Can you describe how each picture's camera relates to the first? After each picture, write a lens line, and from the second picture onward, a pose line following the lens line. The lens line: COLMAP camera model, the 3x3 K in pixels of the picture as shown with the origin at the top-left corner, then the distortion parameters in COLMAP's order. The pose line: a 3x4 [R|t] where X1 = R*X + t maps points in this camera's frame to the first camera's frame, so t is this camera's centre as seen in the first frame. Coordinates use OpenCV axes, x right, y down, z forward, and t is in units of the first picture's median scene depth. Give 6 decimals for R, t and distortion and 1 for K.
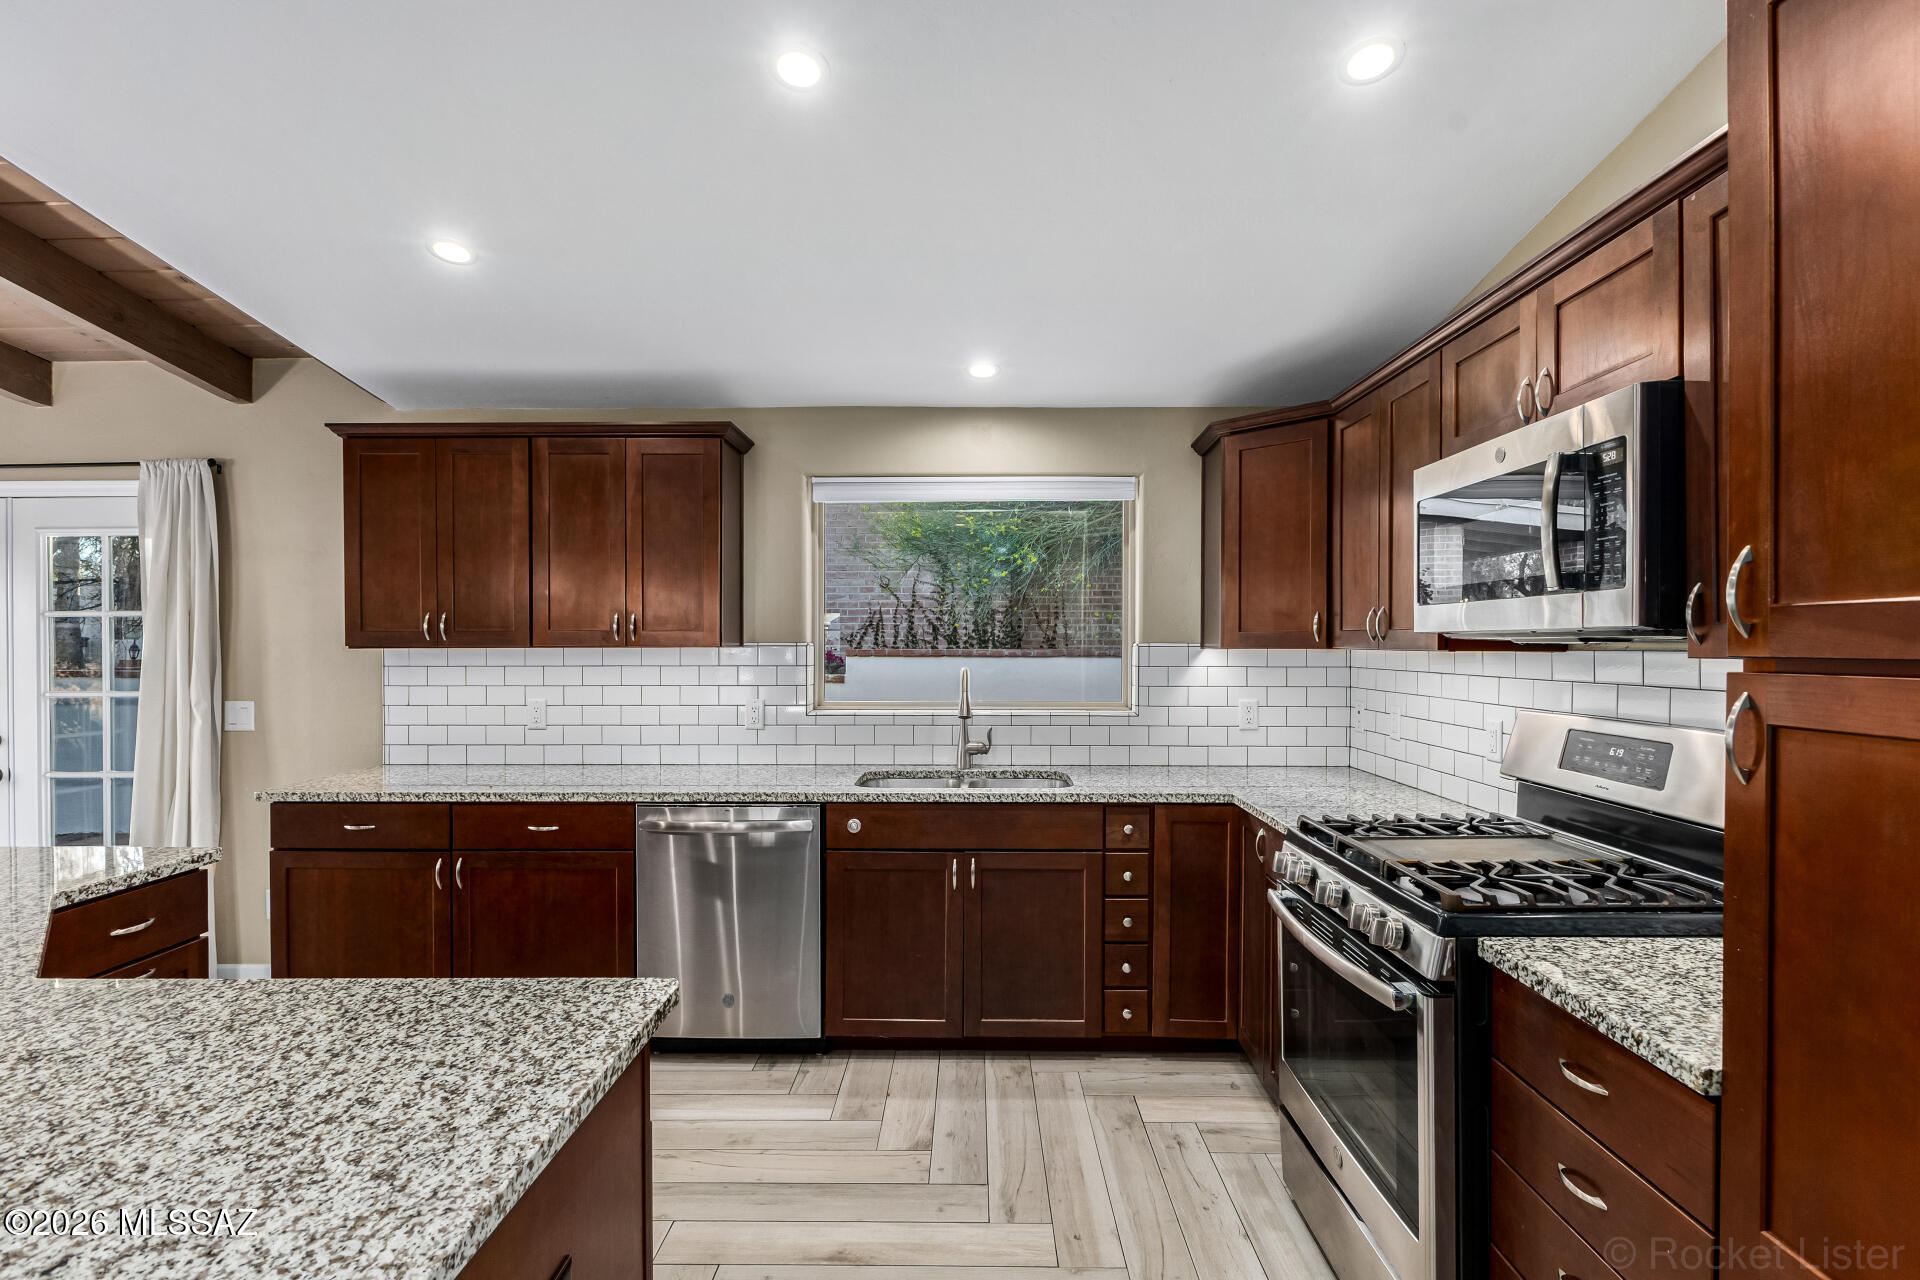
lens RADIAL K [[892.3, 0, 965.6], [0, 892.3, 652.3], [0, 0, 1]] dist [0.005678, 0.000501]
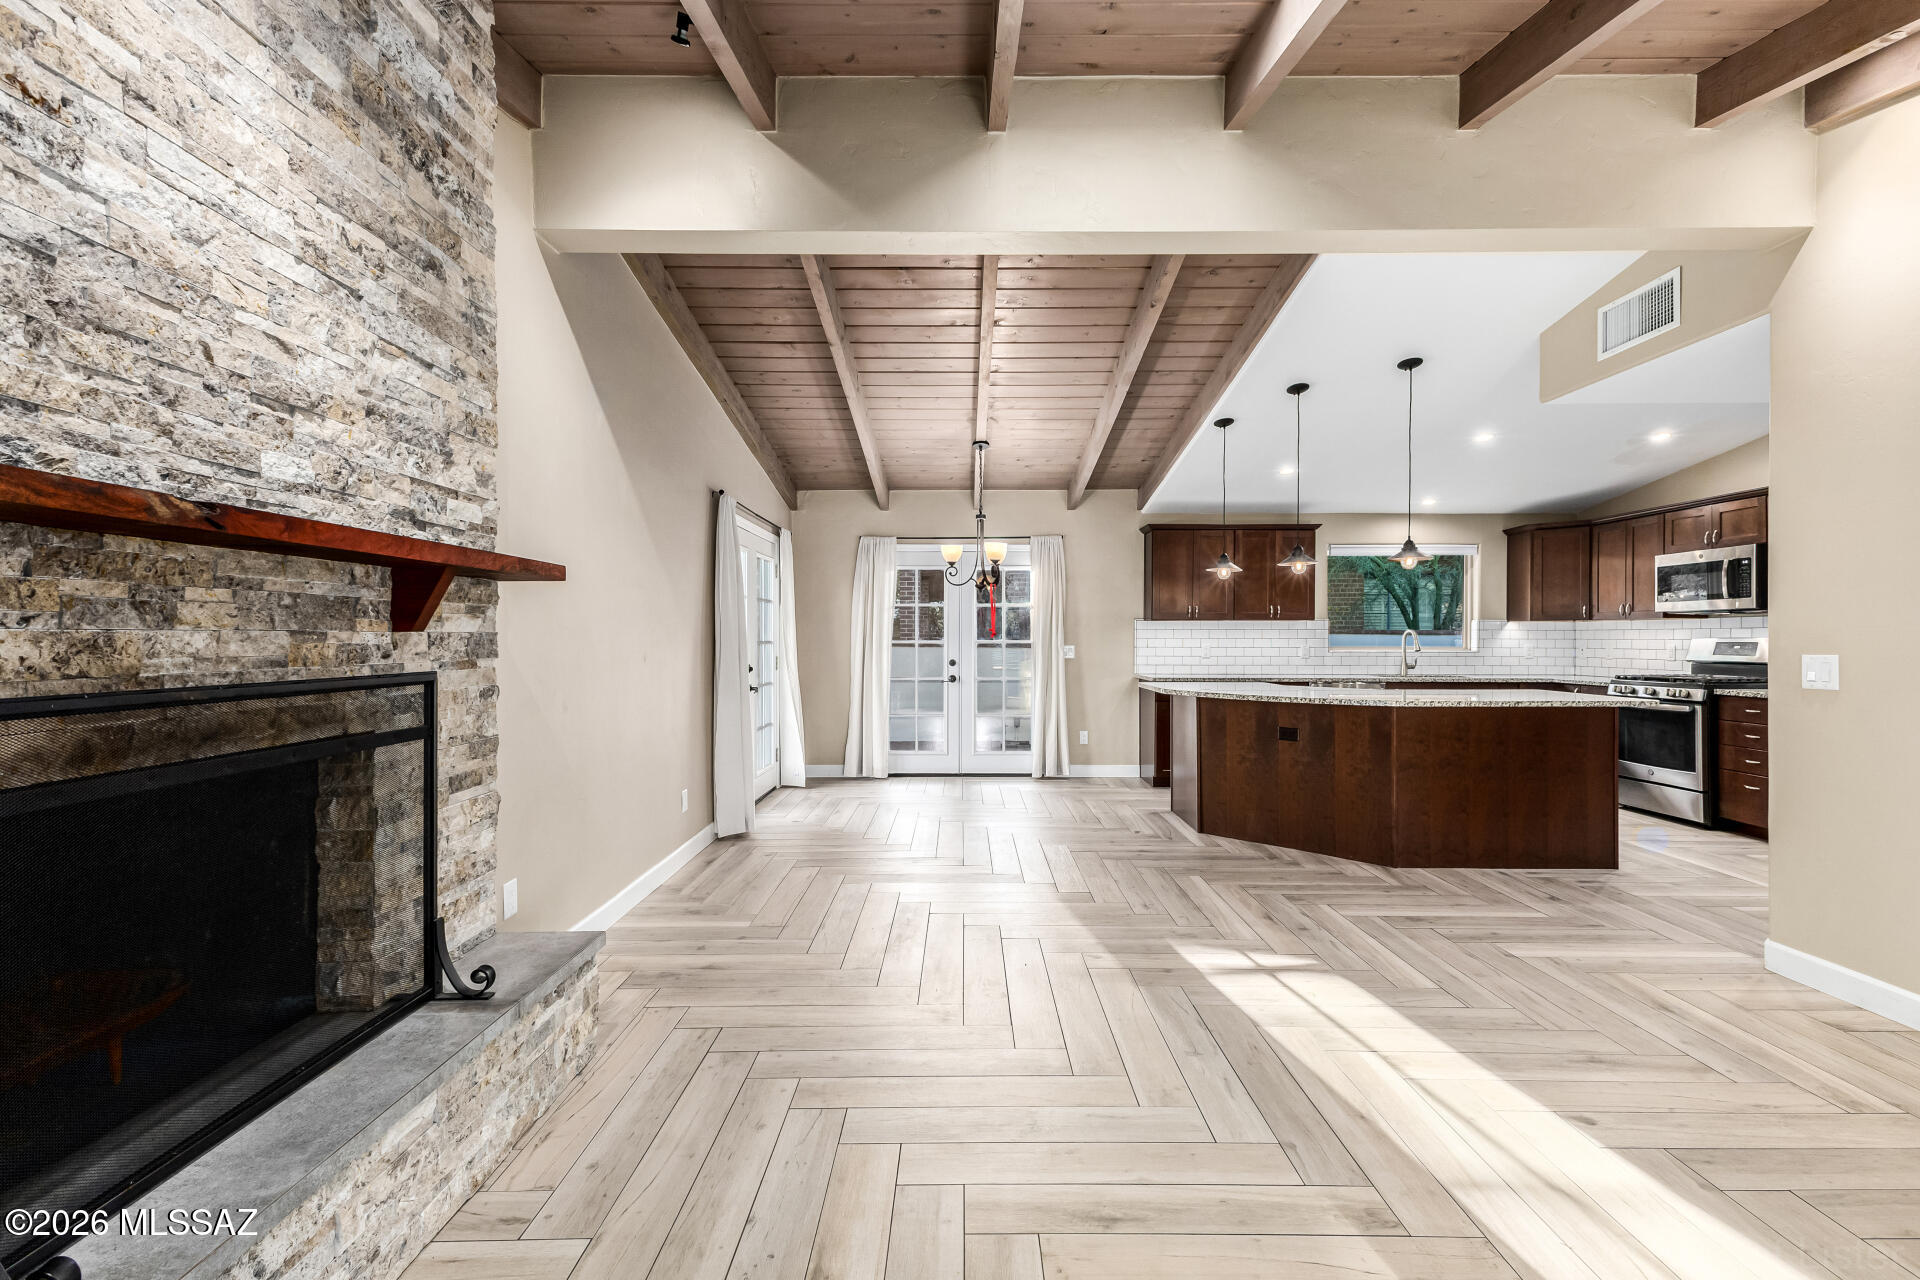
lens RADIAL K [[834.6, 0, 955.8], [0, 834.6, 635.0], [0, 0, 1]] dist [0.014855, -0.004801]
pose [[0.999928, 0.000764, 0.011989, -1.488679], [-0.000600, 0.999906, -0.013686, 0.075940], [-0.011998, 0.013678, 0.999834, -1.405562]]
